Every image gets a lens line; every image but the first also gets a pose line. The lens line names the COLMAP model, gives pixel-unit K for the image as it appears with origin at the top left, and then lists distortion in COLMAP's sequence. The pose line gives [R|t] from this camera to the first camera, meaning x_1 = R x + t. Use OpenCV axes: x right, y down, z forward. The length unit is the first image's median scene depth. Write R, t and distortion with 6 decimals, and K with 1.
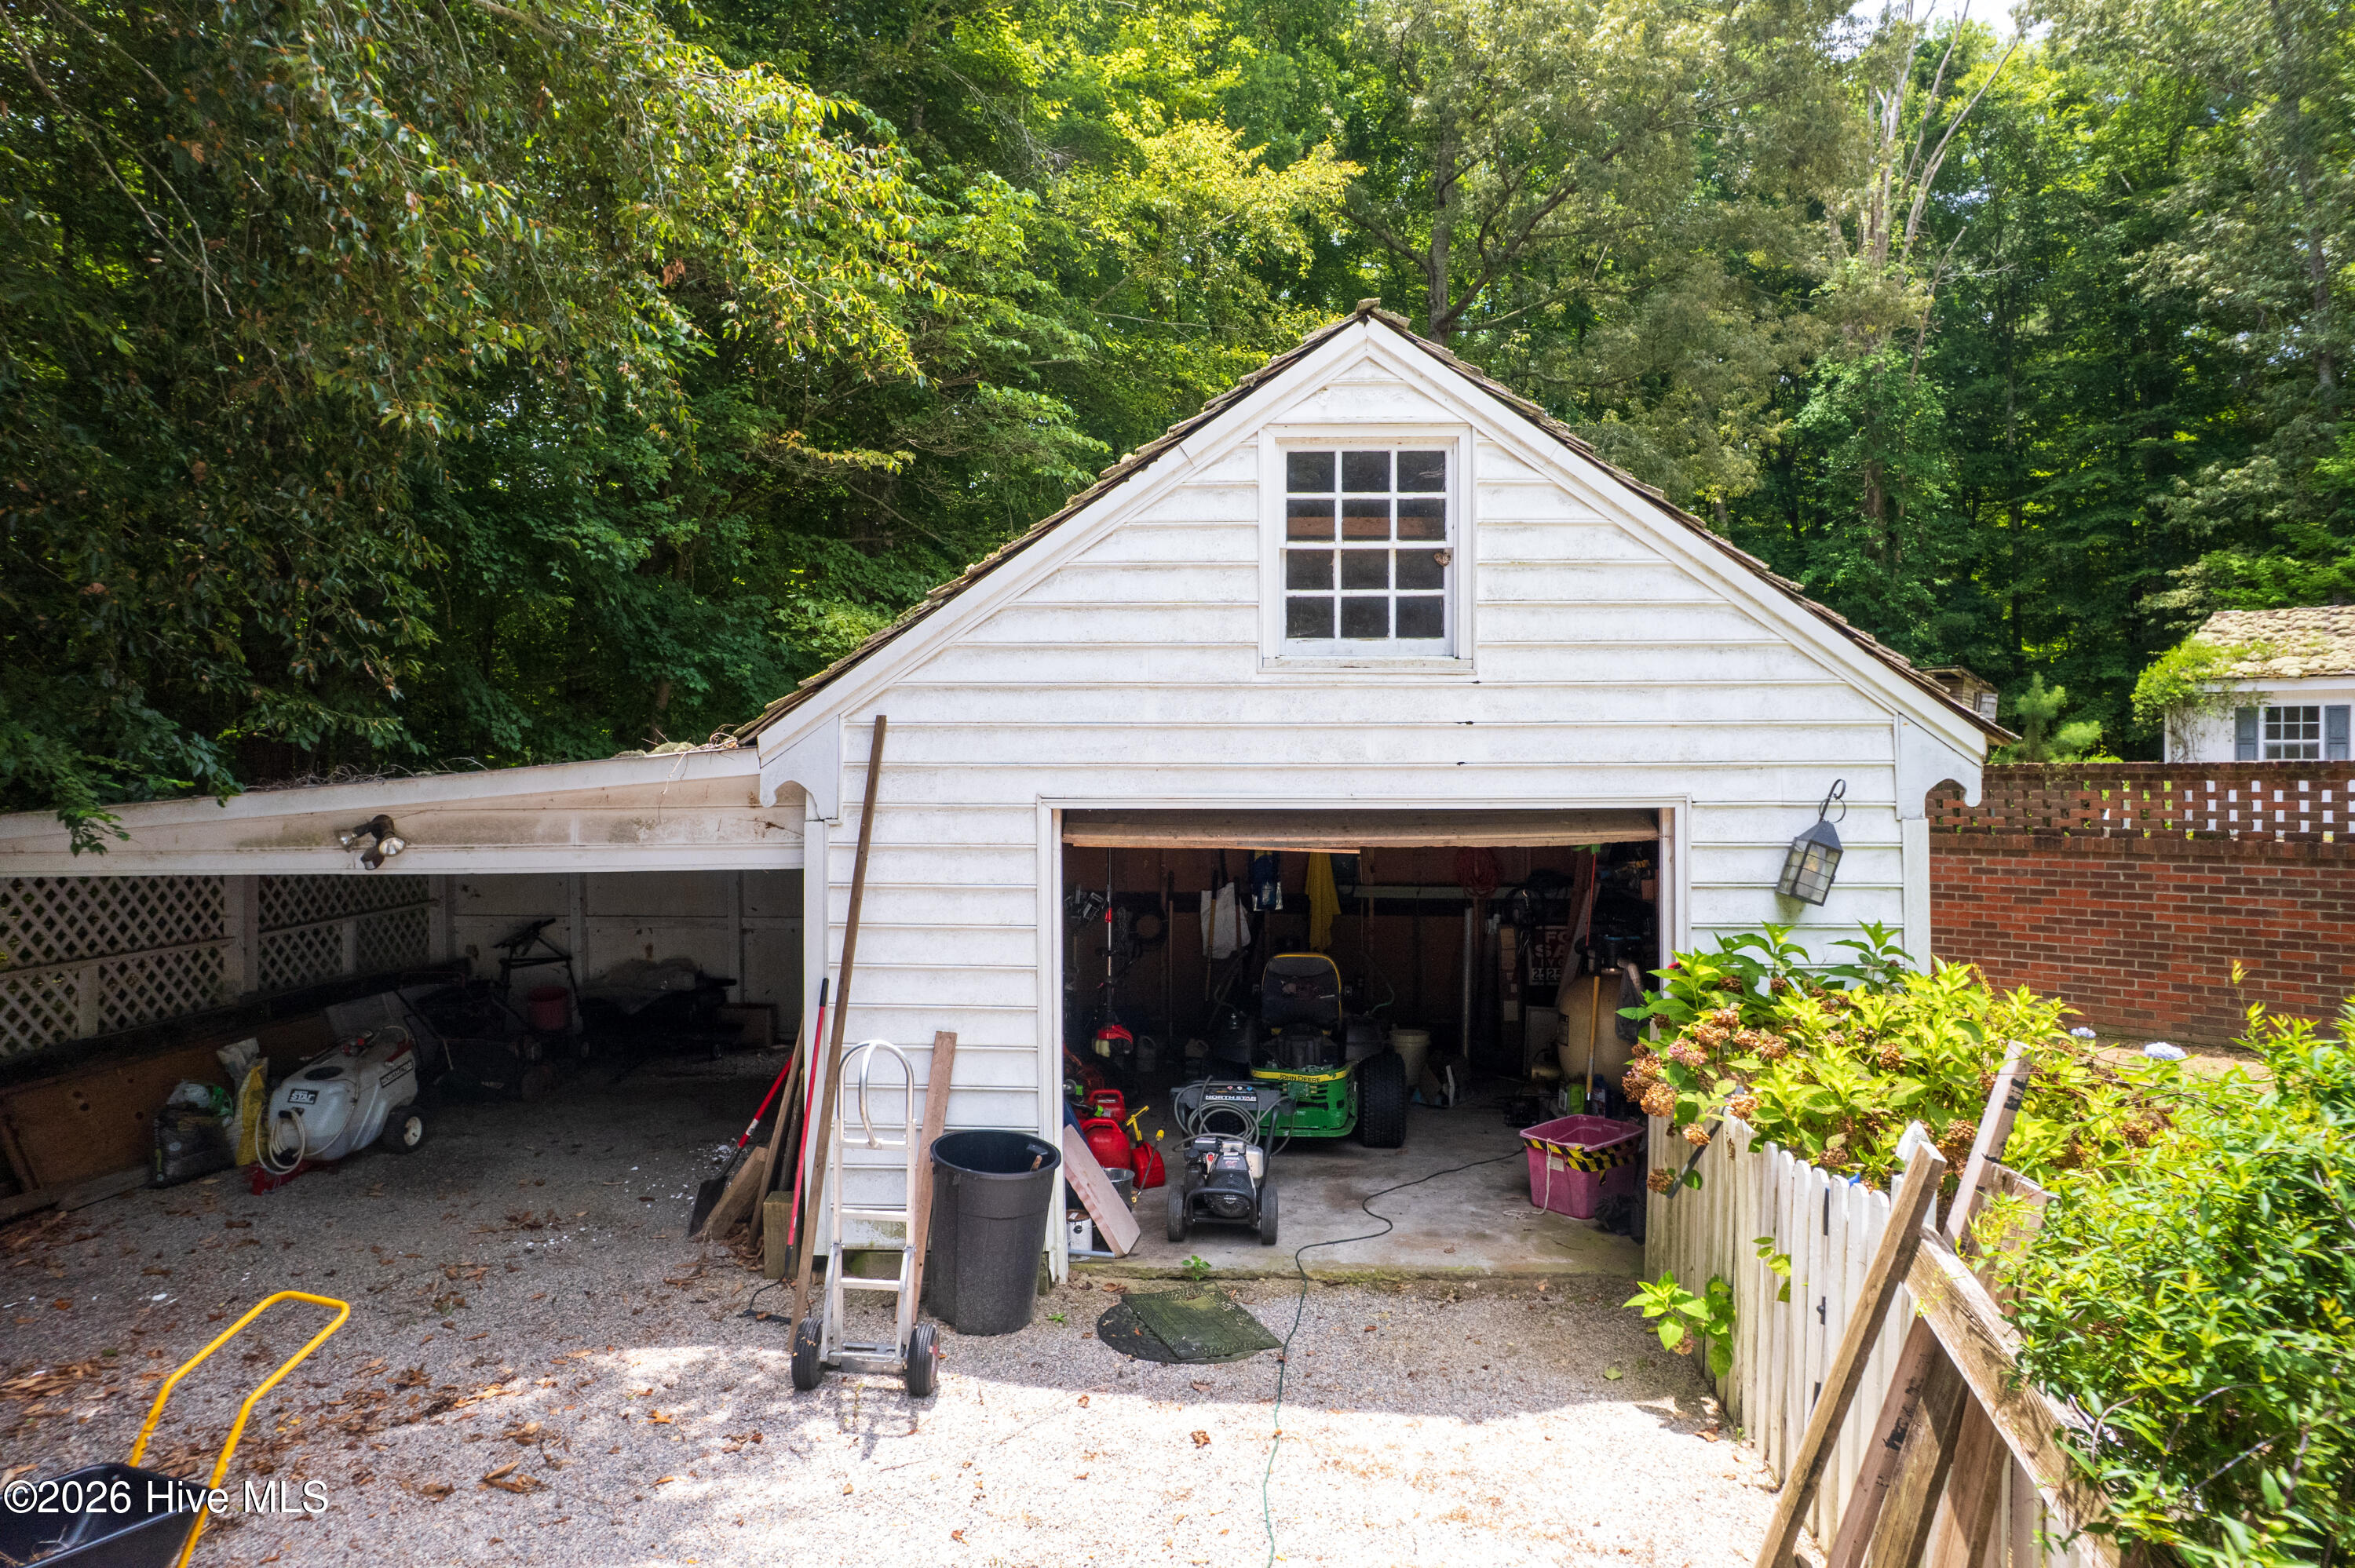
lens RADIAL K [[1514.5, 0, 1166.1], [0, 1514.5, 777.2], [0, 0, 1]] dist [-0.078526, 0.071021]
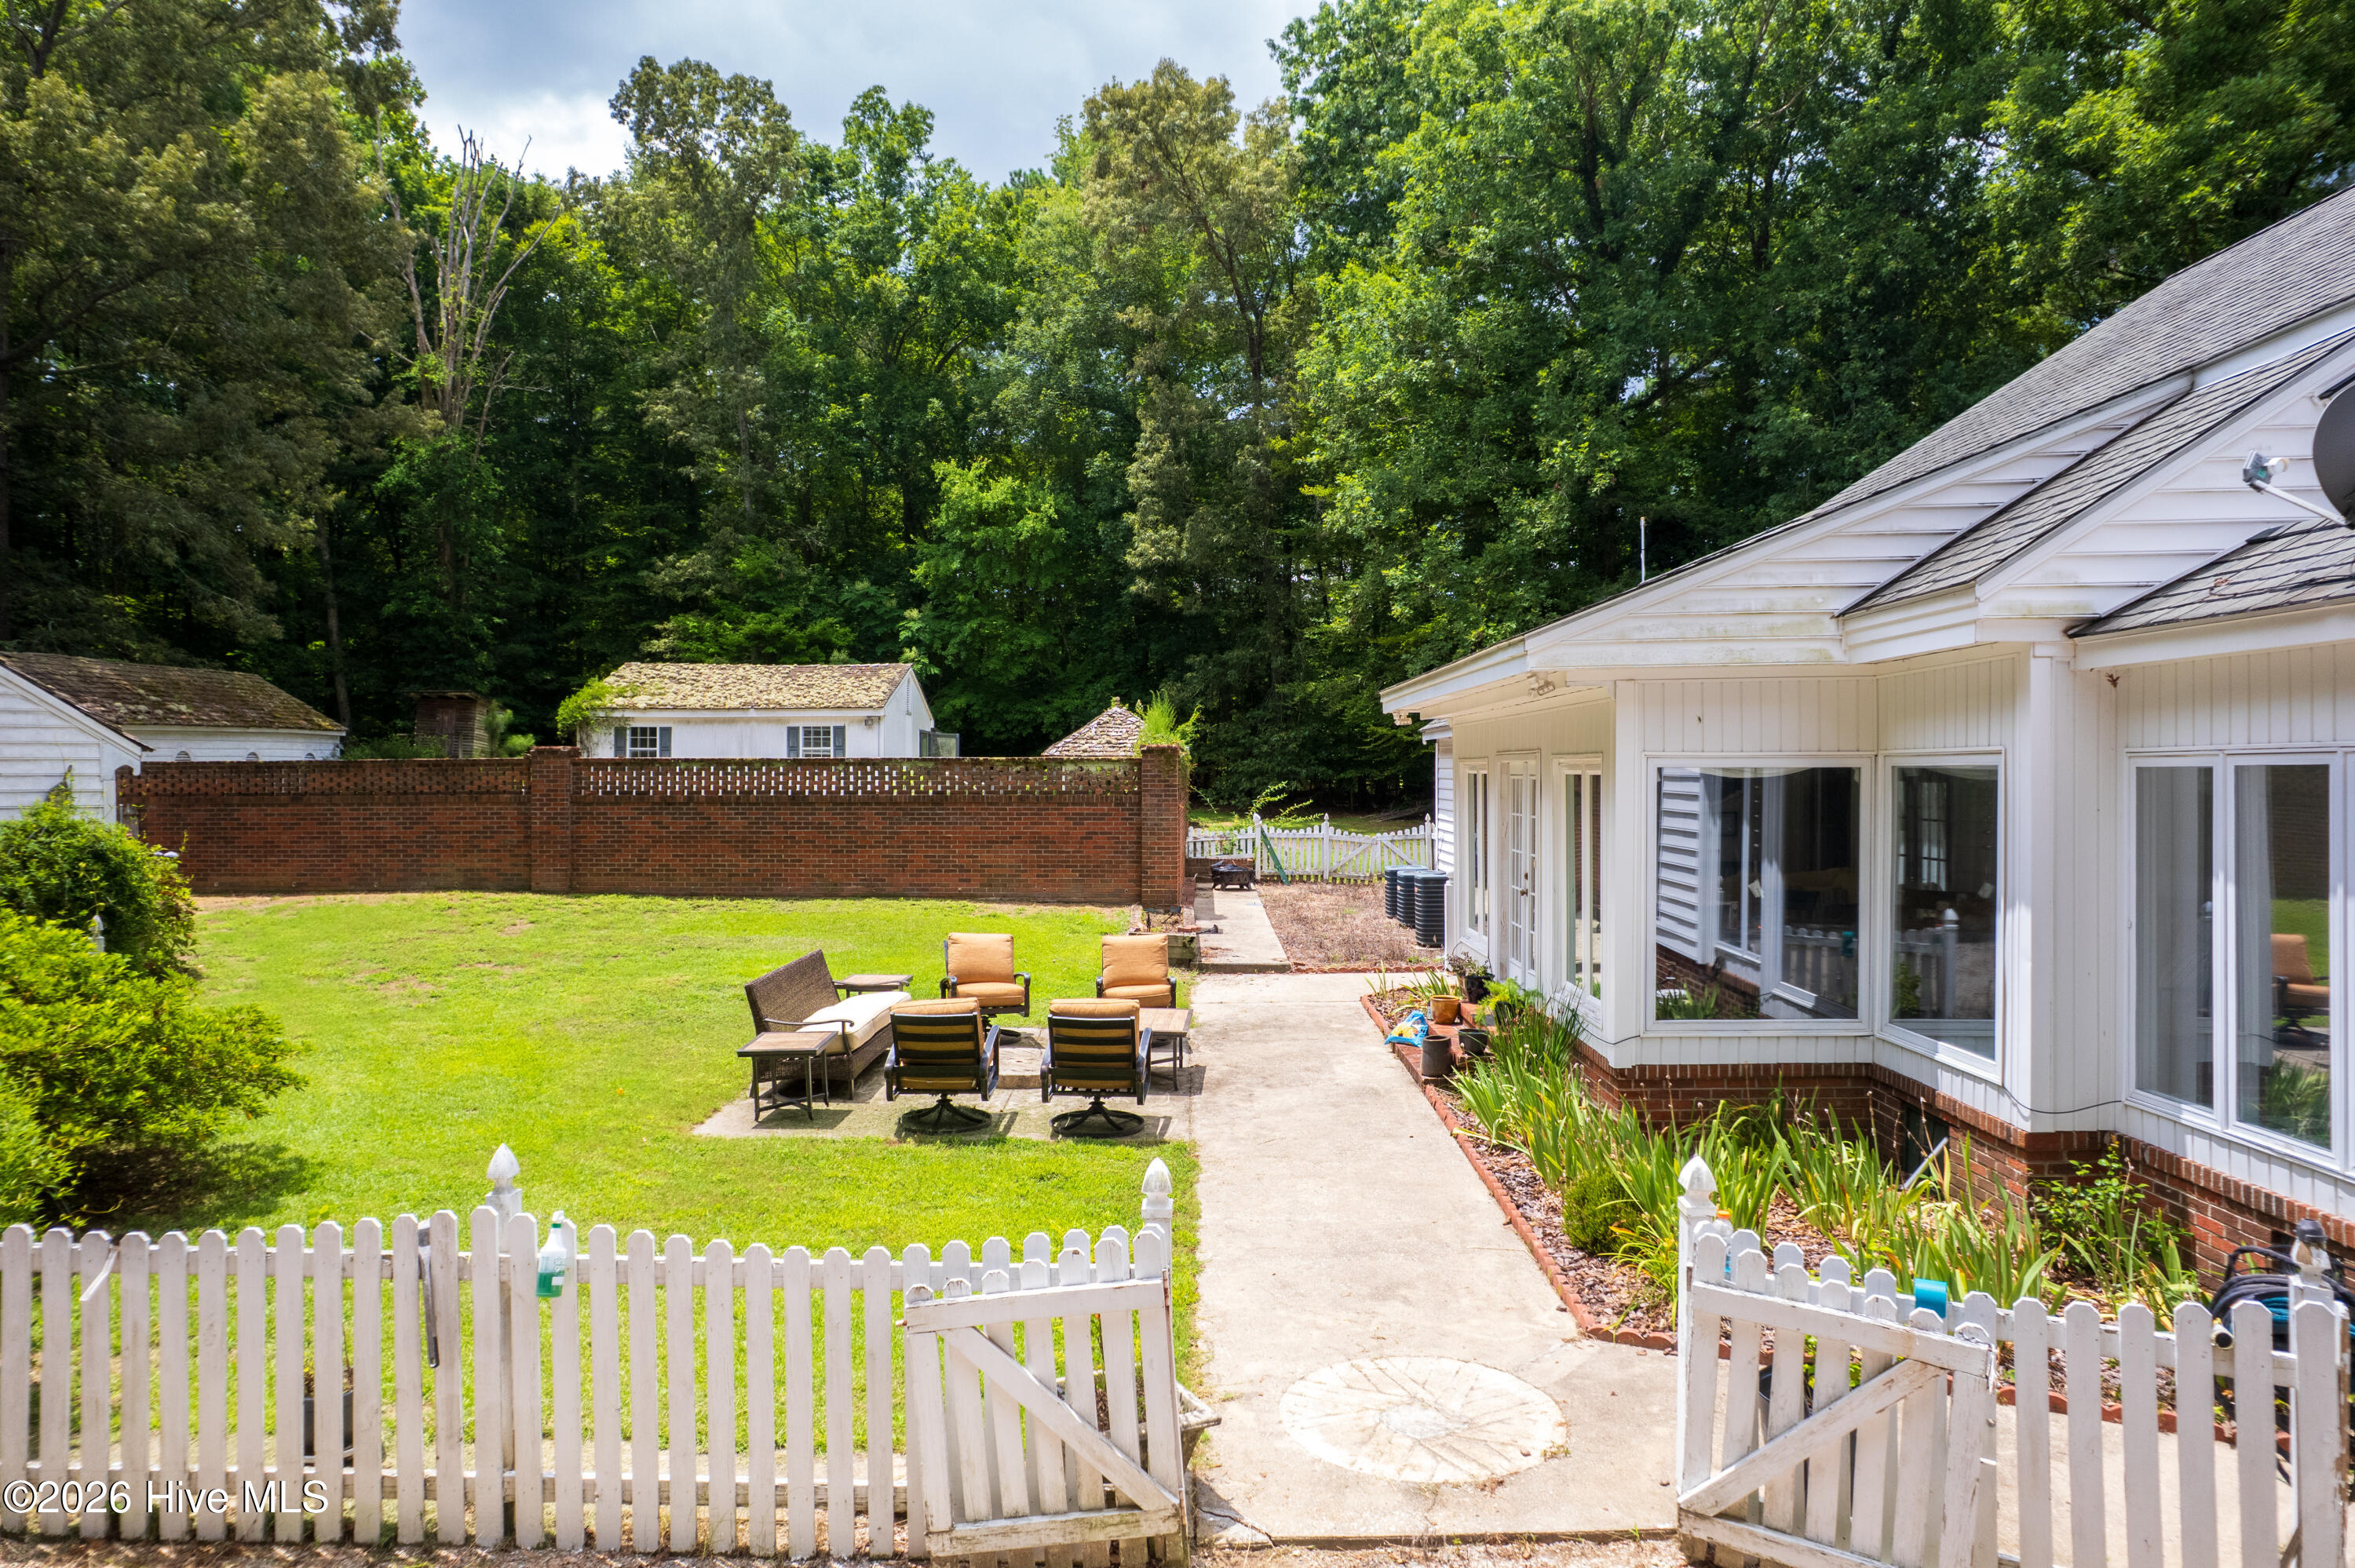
lens RADIAL K [[1514.5, 0, 1166.1], [0, 1514.5, 777.2], [0, 0, 1]] dist [-0.078526, 0.071021]
pose [[0.690422, -0.003683, 0.723397, -0.022644], [0.003913, 0.999991, 0.001356, 0.006294], [-0.723396, 0.001895, 0.690431, -0.513840]]
